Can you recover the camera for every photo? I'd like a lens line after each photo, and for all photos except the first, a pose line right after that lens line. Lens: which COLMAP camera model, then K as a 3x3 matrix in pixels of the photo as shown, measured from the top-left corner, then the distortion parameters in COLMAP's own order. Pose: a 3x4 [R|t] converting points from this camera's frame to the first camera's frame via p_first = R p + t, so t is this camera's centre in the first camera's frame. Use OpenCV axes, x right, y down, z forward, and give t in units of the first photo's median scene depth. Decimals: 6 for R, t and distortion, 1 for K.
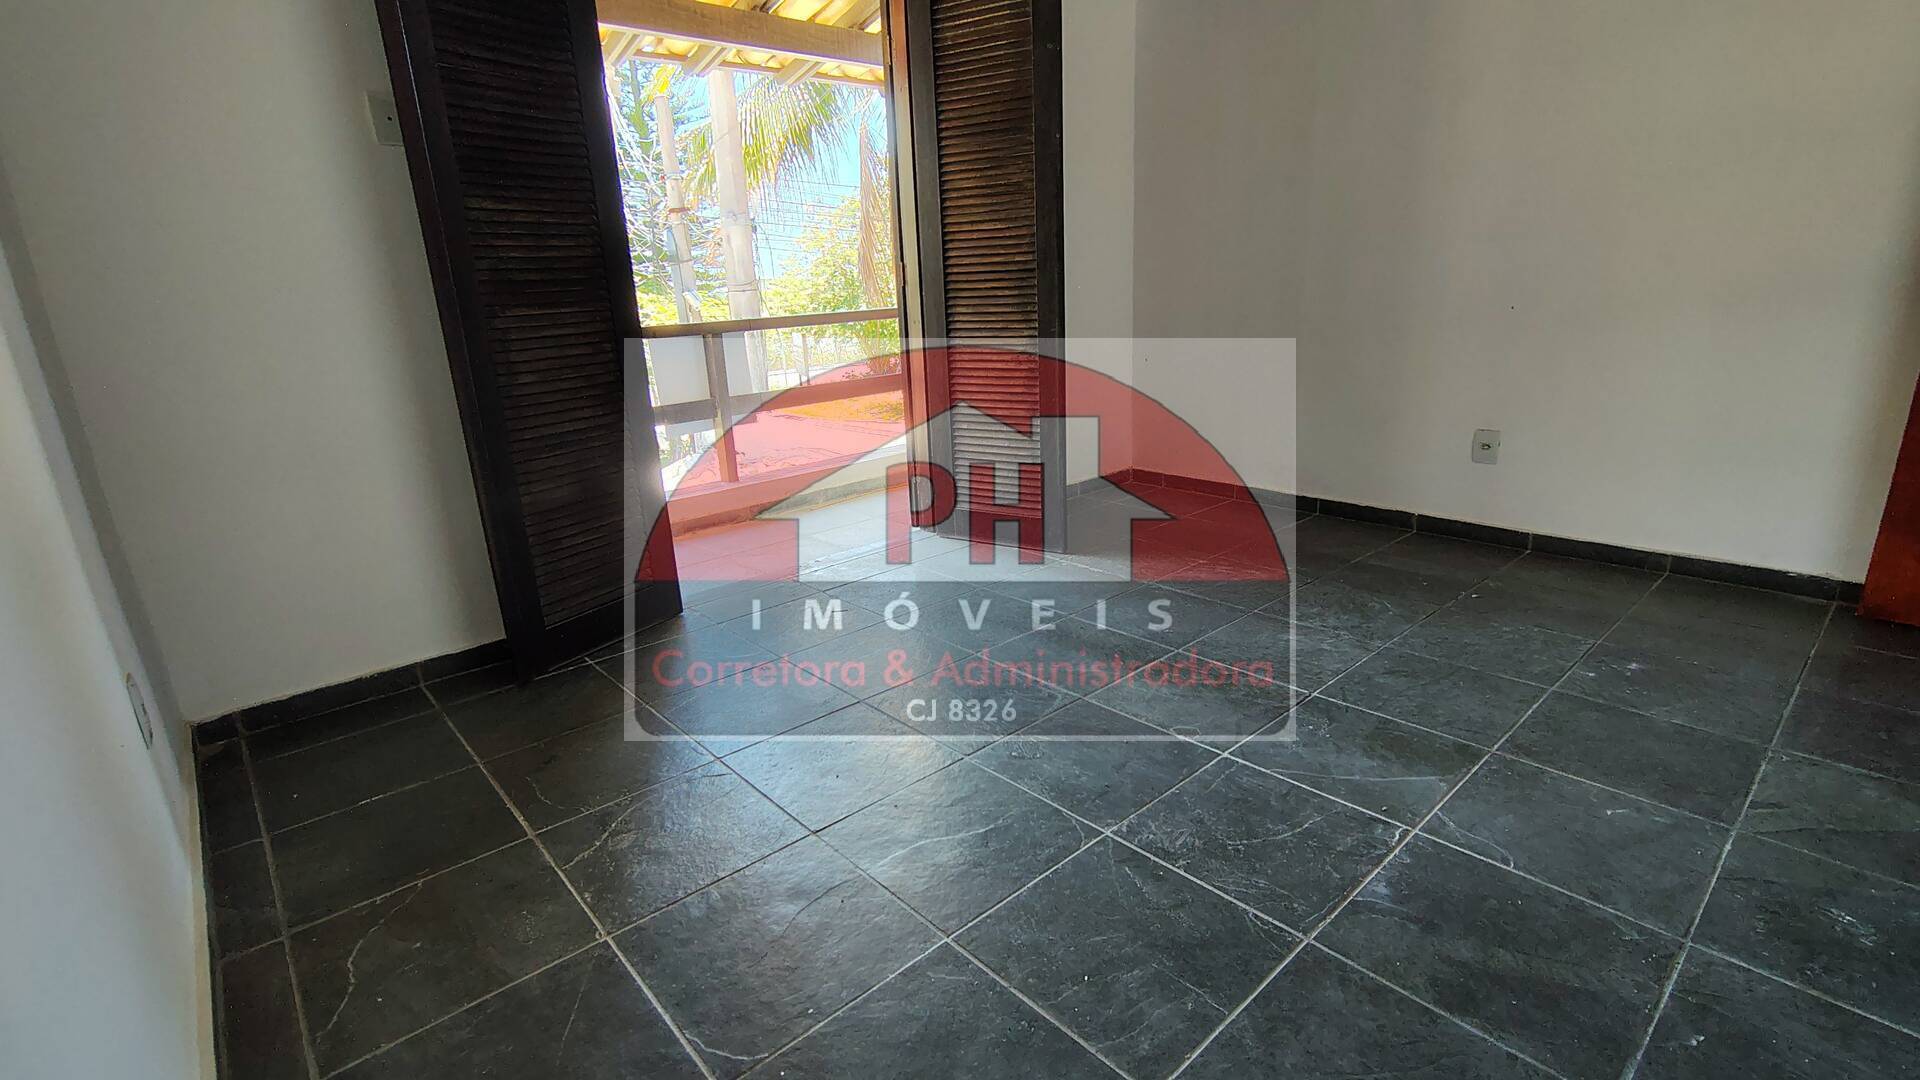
lens RADIAL K [[878.7, 0, 960.0], [0, 878.7, 540.0], [0, 0, 1]] dist [-0.003996, -0.000753]
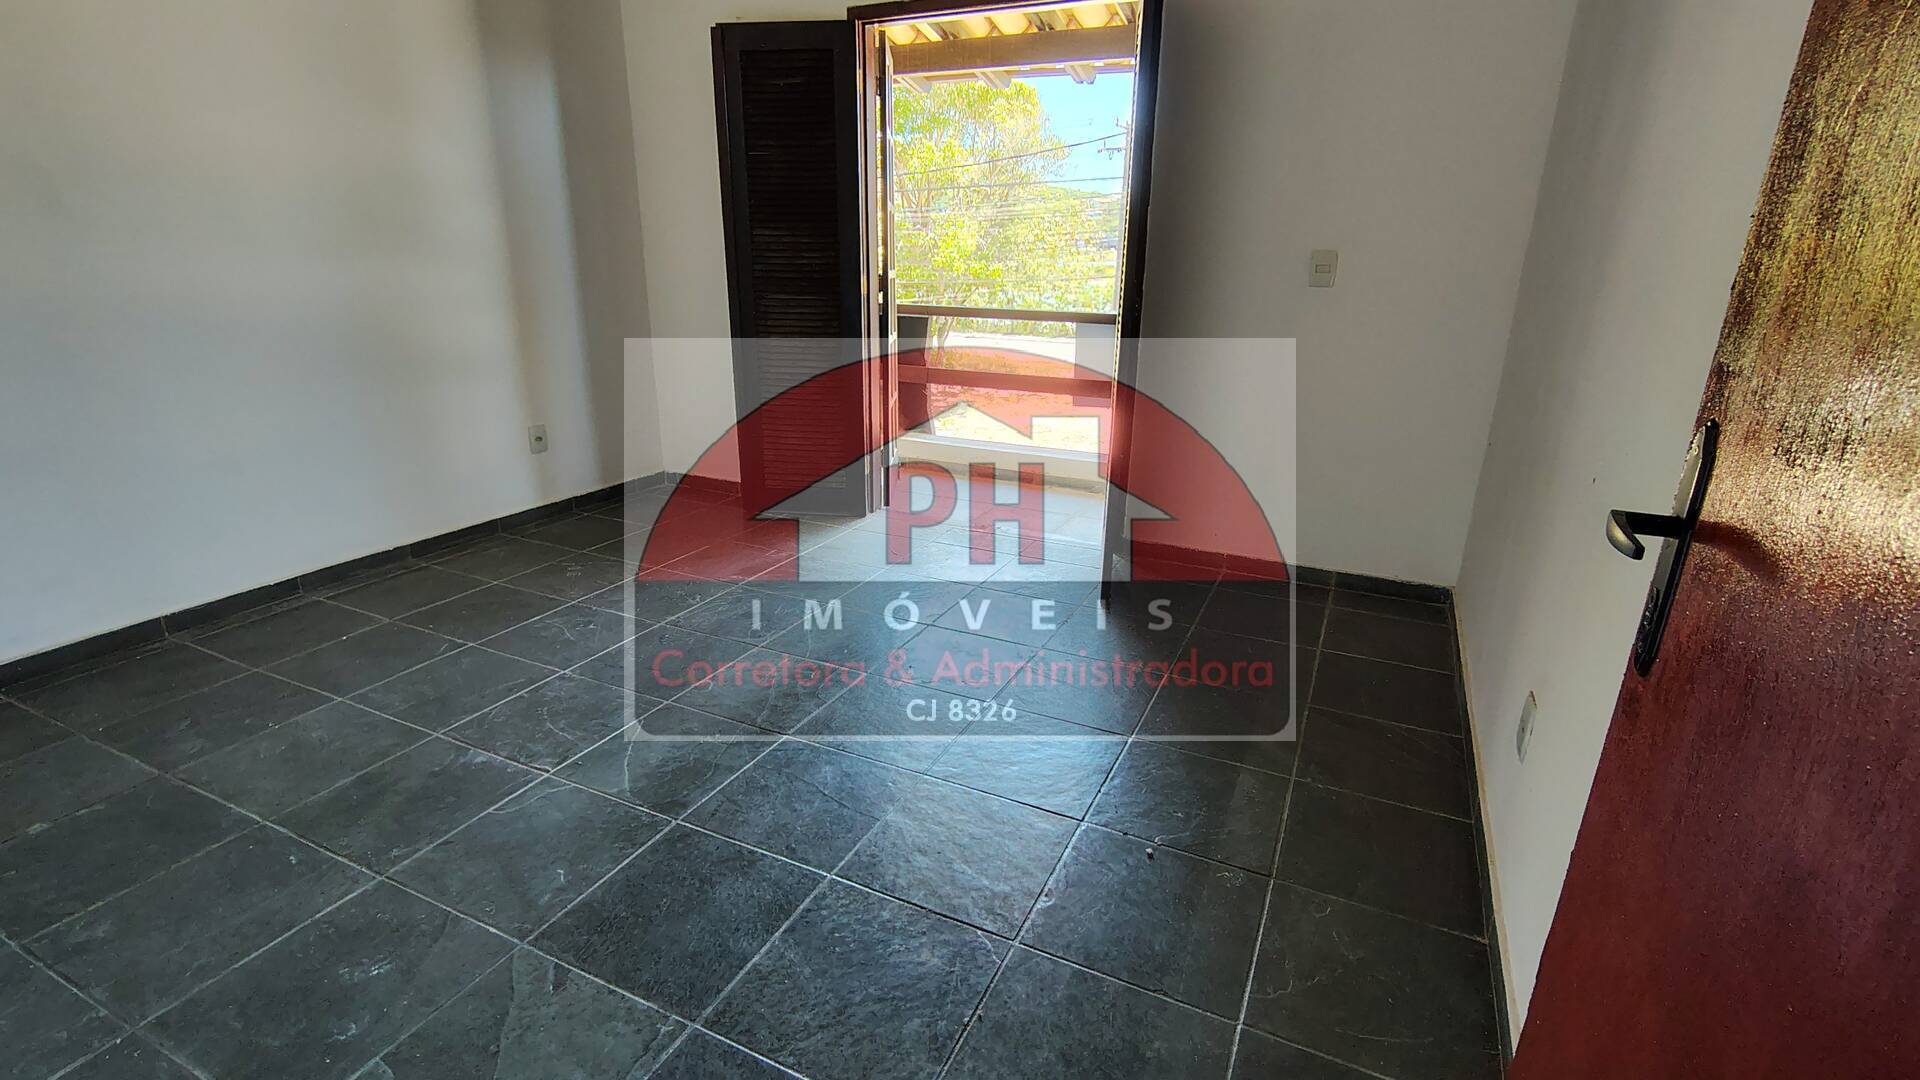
lens RADIAL K [[878.7, 0, 960.0], [0, 878.7, 540.0], [0, 0, 1]] dist [-0.003996, -0.000753]
pose [[0.383956, 0.336312, -0.859926, 1.577938], [-0.287107, 0.928628, 0.234988, -0.418789], [0.877581, 0.156665, 0.453109, 0.813127]]
